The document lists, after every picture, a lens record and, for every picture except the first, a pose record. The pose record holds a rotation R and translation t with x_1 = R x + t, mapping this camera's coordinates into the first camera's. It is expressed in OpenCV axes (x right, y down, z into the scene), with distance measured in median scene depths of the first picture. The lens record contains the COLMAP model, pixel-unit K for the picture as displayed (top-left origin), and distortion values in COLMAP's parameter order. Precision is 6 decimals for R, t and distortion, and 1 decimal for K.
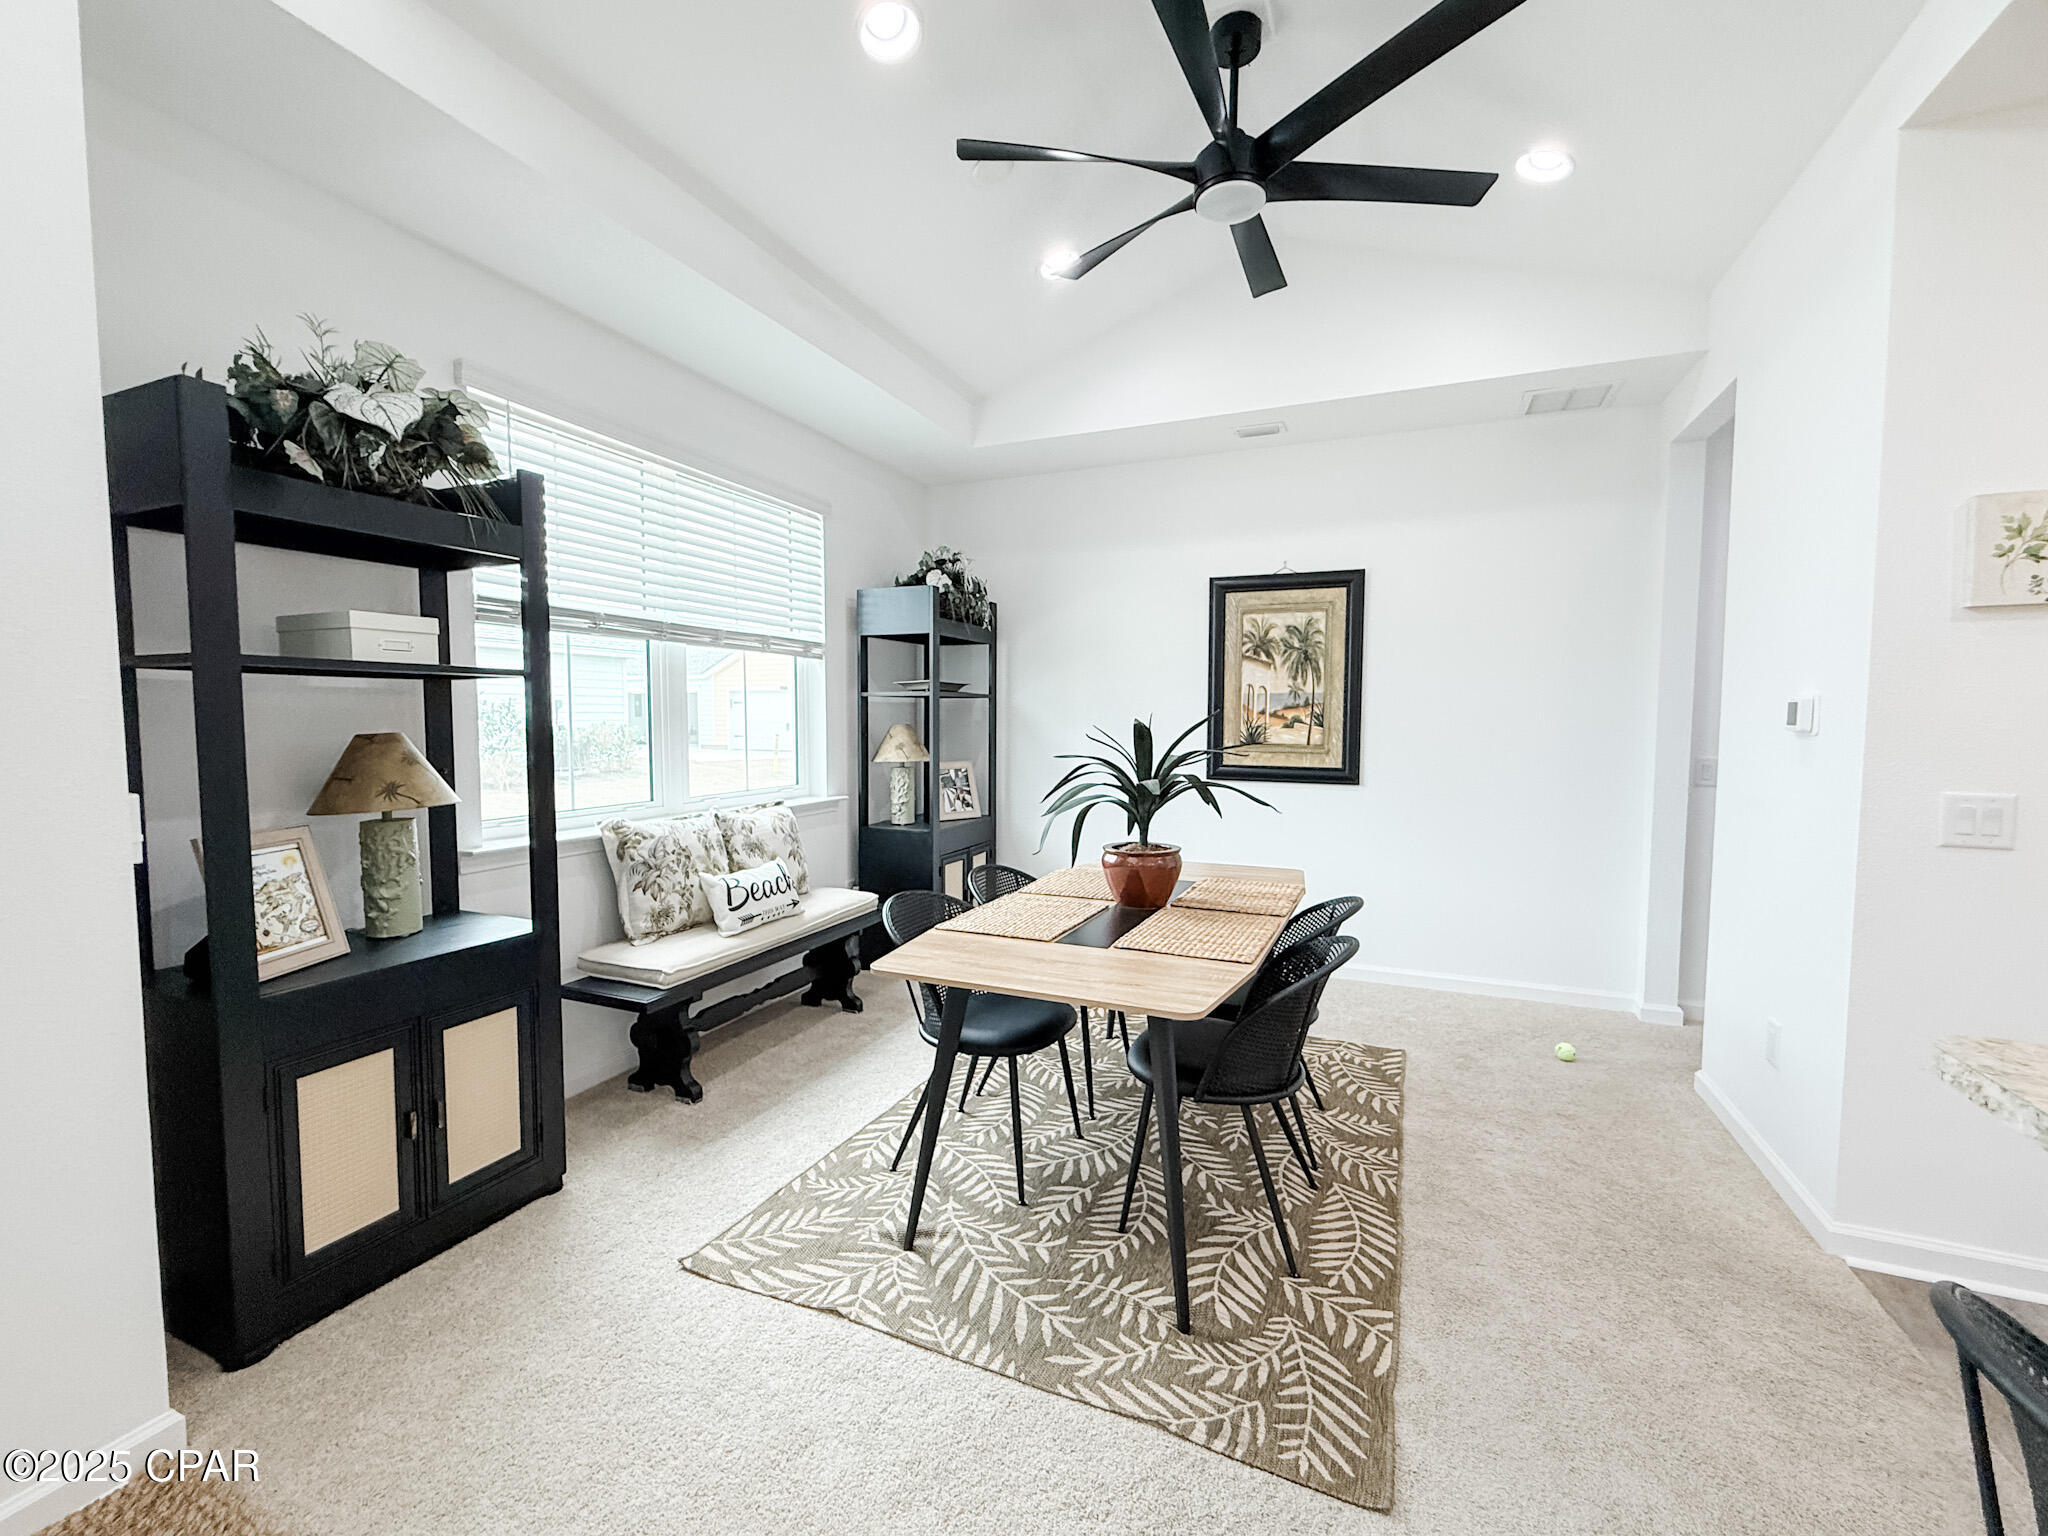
lens RADIAL K [[864.4, 0, 1018.5], [0, 864.4, 766.3], [0, 0, 1]] dist [-0.000712, 0.000126]
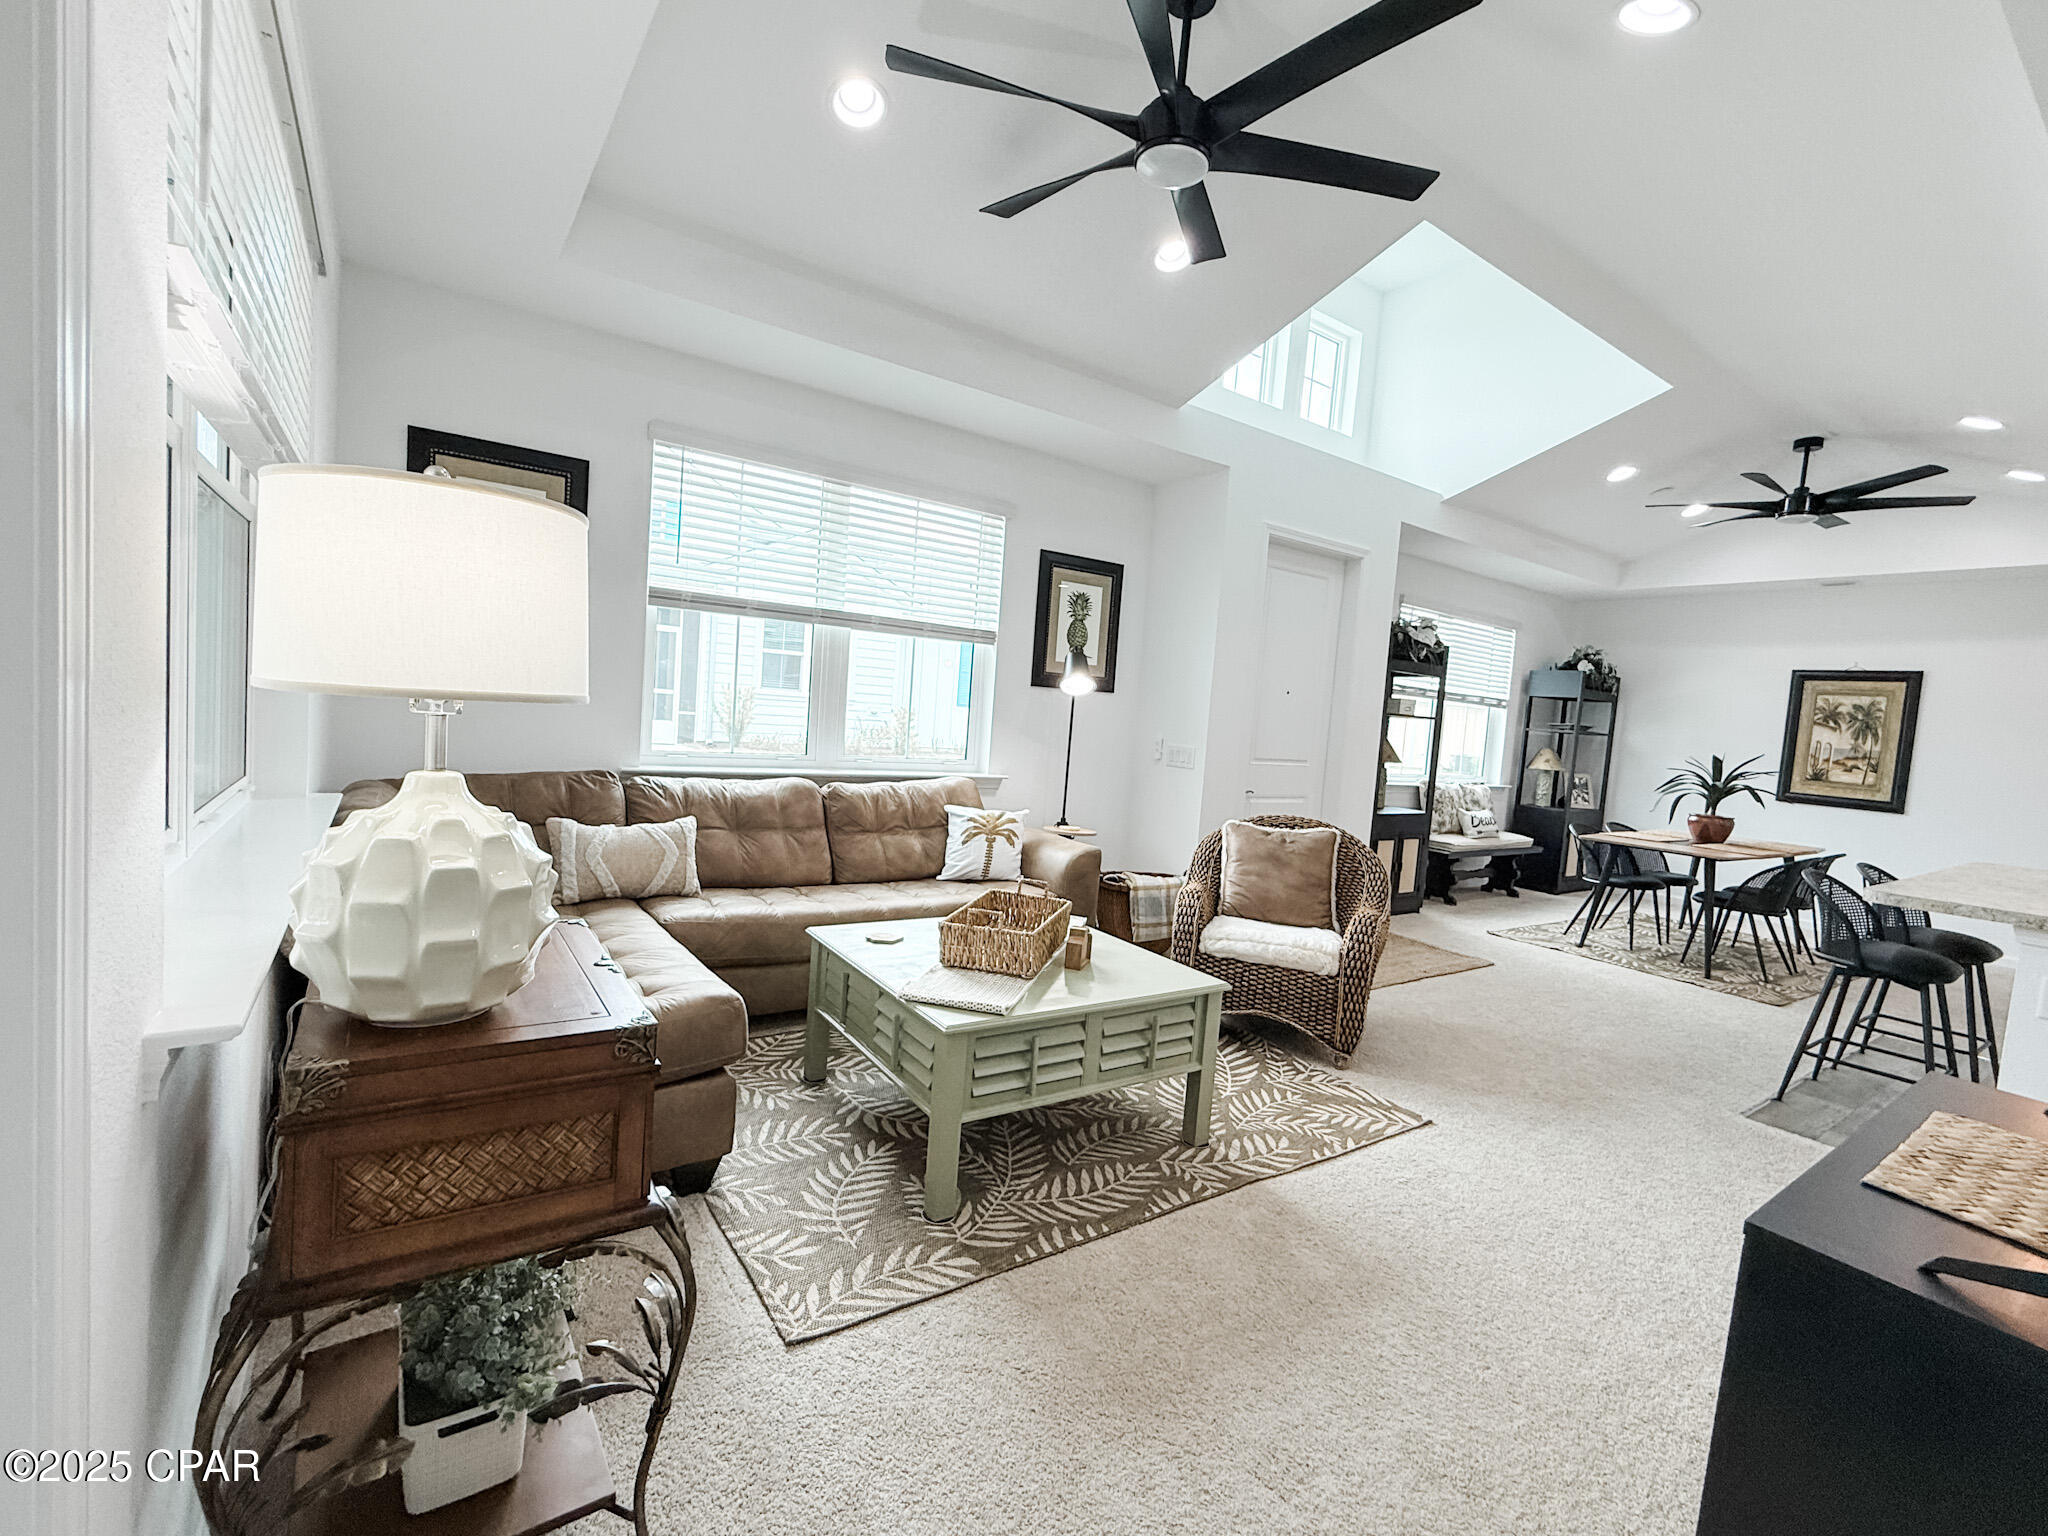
lens RADIAL K [[915.4, 0, 1002.0], [0, 915.4, 770.8], [0, 0, 1]] dist [-0.000362, 0.000790]
pose [[0.849282, 0.095132, -0.519297, -0.115967], [-0.102144, 0.994654, 0.015163, 0.083192], [0.517963, 0.040165, 0.854459, -1.173268]]
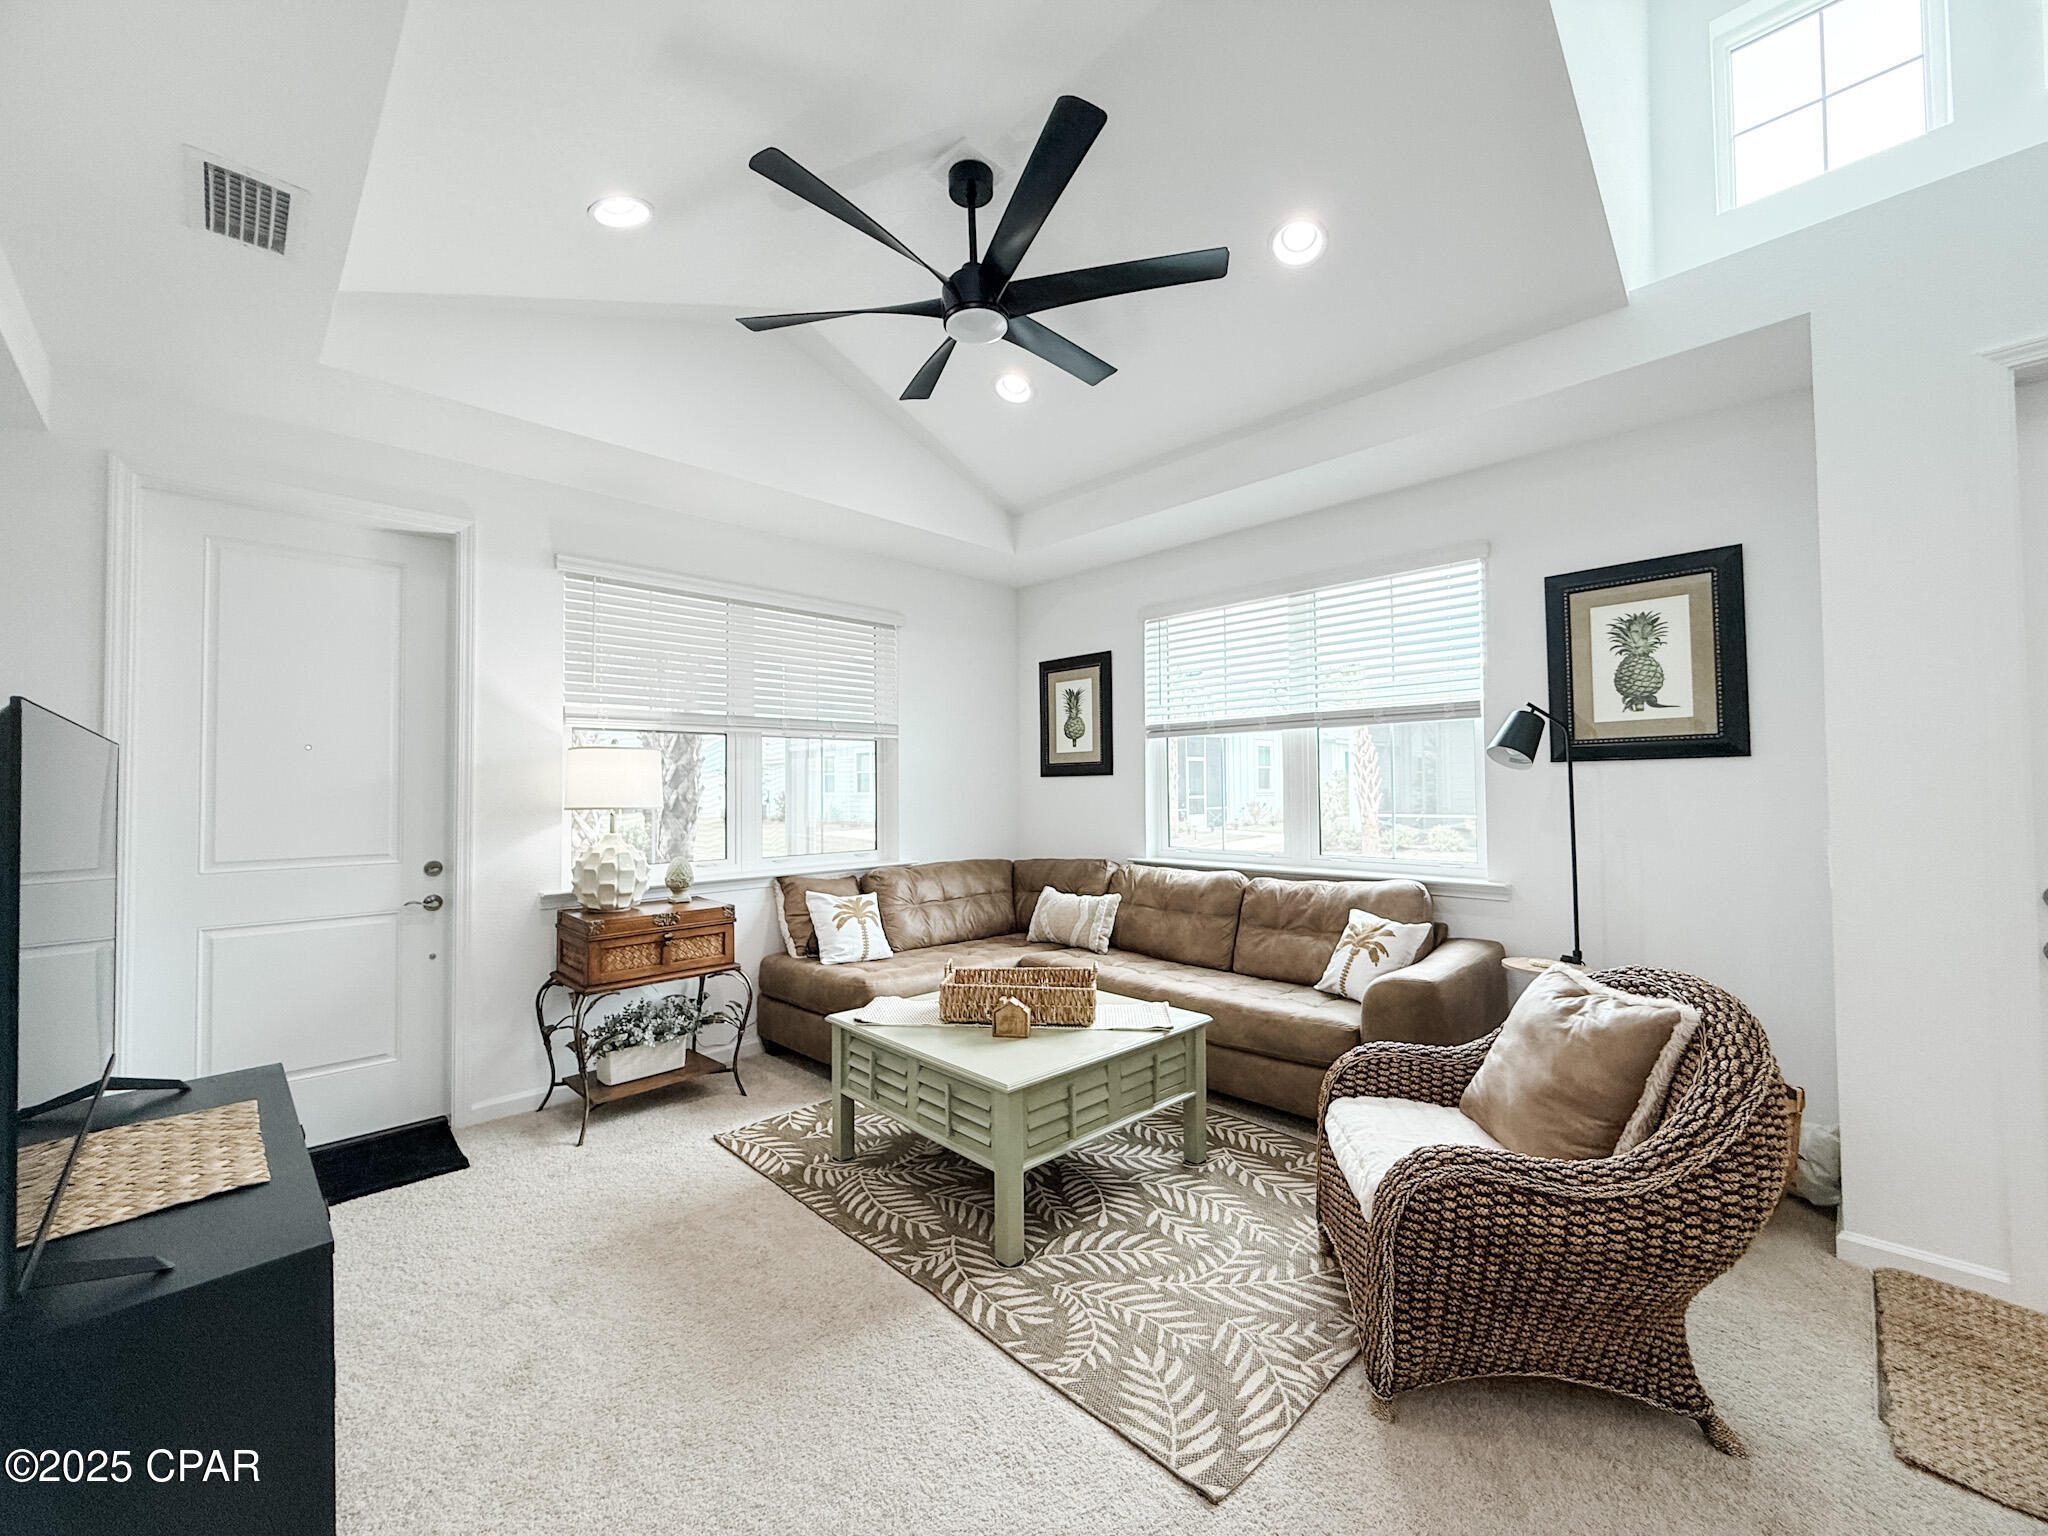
lens RADIAL K [[833.5, 0, 1029.1], [0, 833.5, 769.1], [0, 0, 1]] dist [-0.000808, 0.000824]
pose [[-0.383403, -0.017308, -0.923419, 0.207980], [-0.045735, 0.998954, 0.000265, 0.016151], [0.922448, 0.042335, -0.383793, -0.285947]]
